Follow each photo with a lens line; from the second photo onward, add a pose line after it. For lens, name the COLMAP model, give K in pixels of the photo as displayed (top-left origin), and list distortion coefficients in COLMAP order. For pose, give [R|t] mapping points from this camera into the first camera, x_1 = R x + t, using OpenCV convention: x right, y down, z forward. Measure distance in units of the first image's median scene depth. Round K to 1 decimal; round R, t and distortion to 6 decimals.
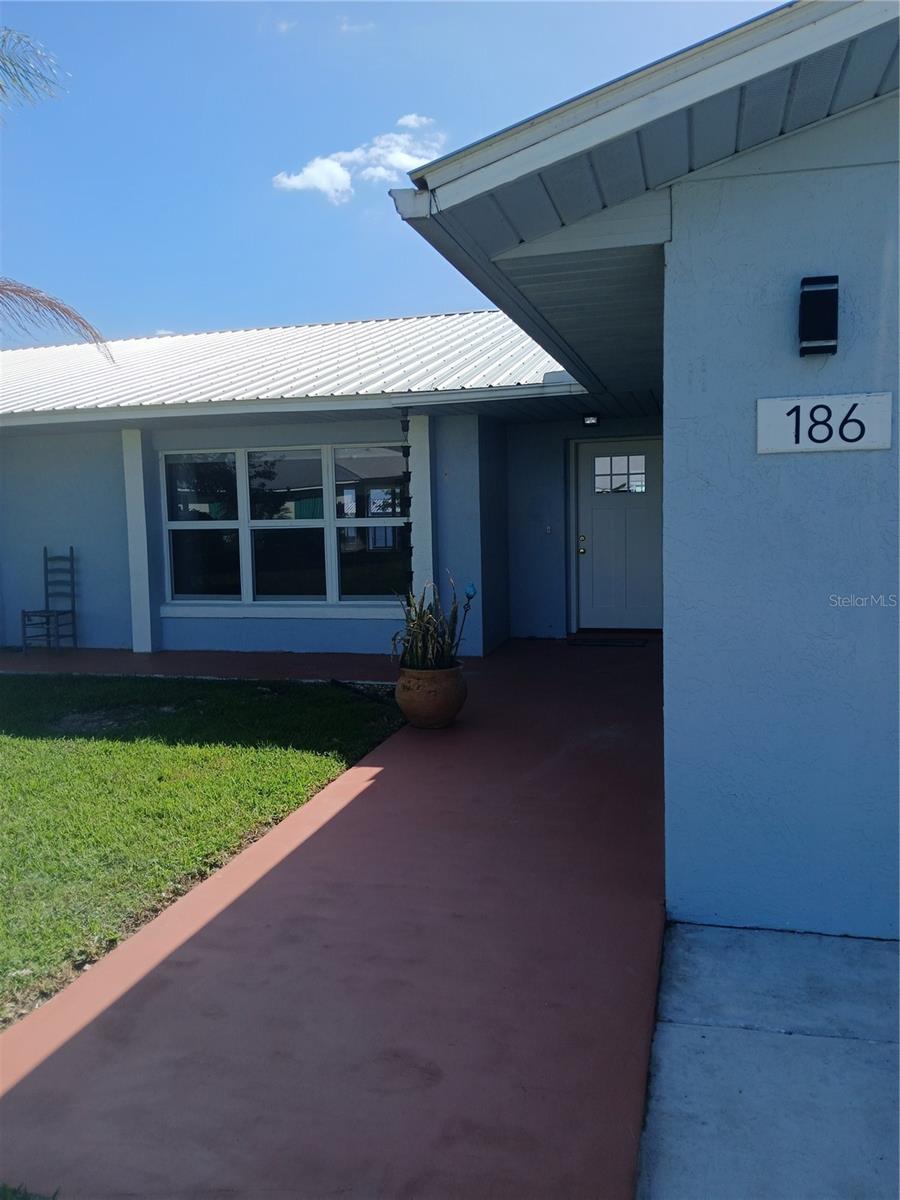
lens RADIAL K [[903.6, 0, 450.0], [0, 903.6, 600.0], [0, 0, 1]] dist [0.084089, -0.225982]
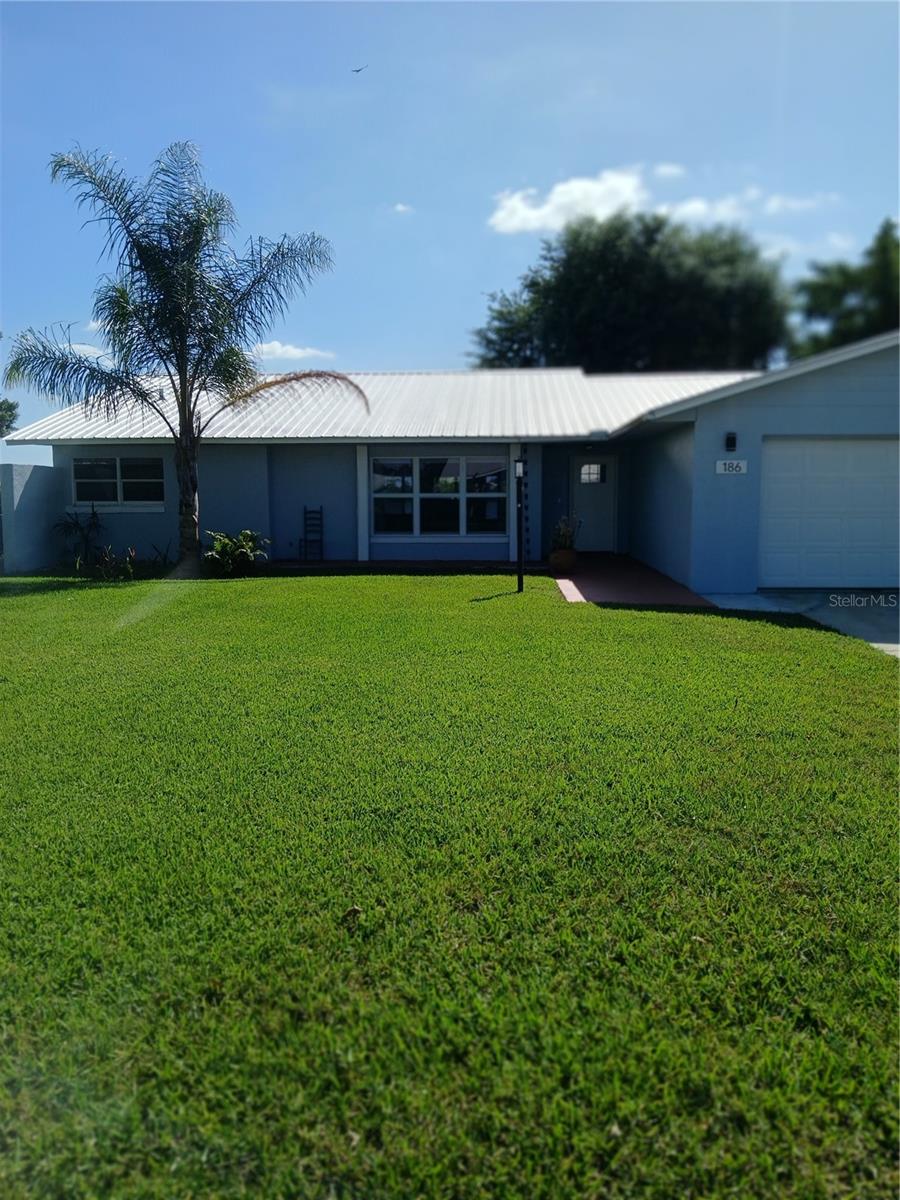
lens RADIAL K [[903.6, 0, 450.0], [0, 903.6, 600.0], [0, 0, 1]] dist [0.084089, -0.225982]
pose [[0.978526, -0.006393, 0.206025, -0.558828], [0.003800, 0.999909, 0.012979, 0.116796], [-0.206089, -0.011918, 0.978461, -0.921139]]
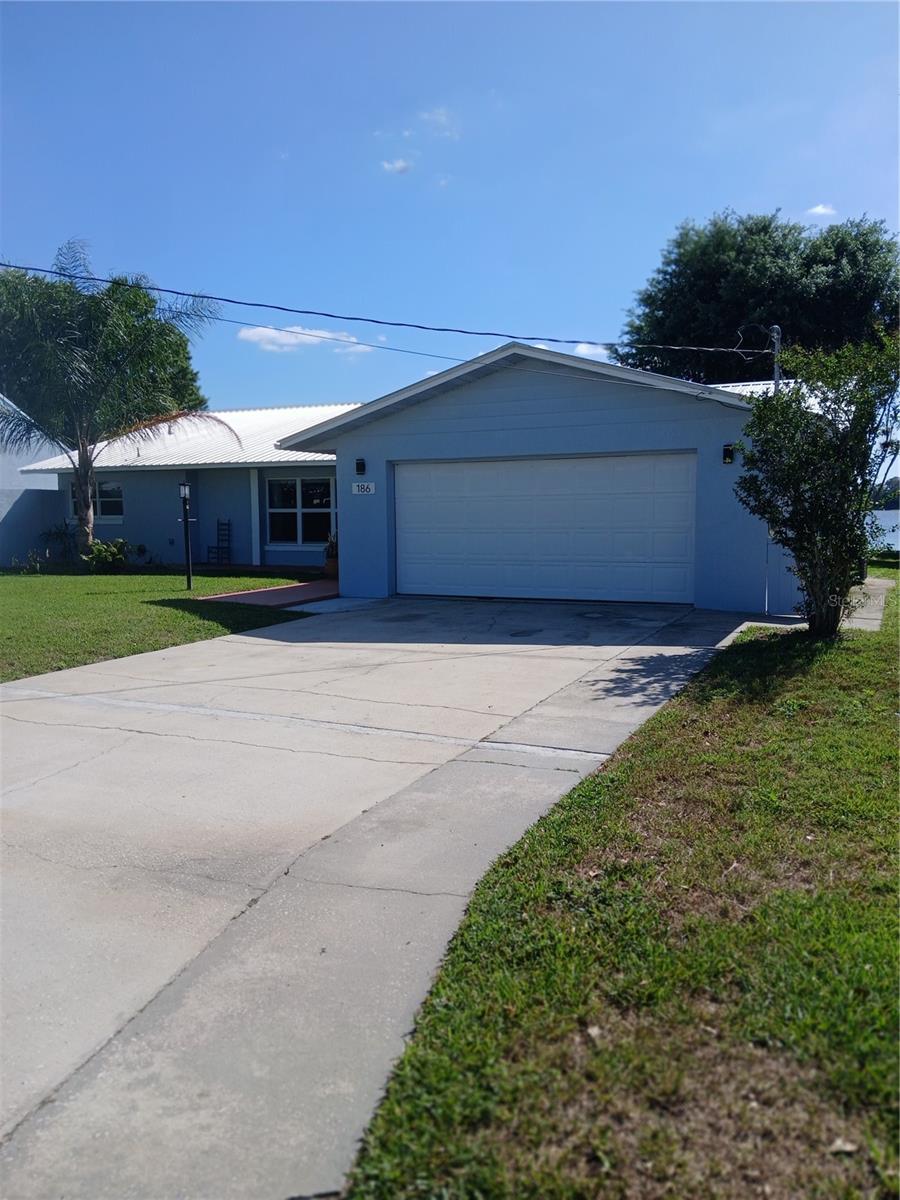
lens RADIAL K [[903.6, 0, 450.0], [0, 903.6, 600.0], [0, 0, 1]] dist [0.084089, -0.225982]
pose [[0.984250, 0.031932, -0.173875, 0.558969], [-0.031253, 0.999489, 0.006646, 0.117033], [0.173999, -0.001107, 0.984745, -1.203491]]
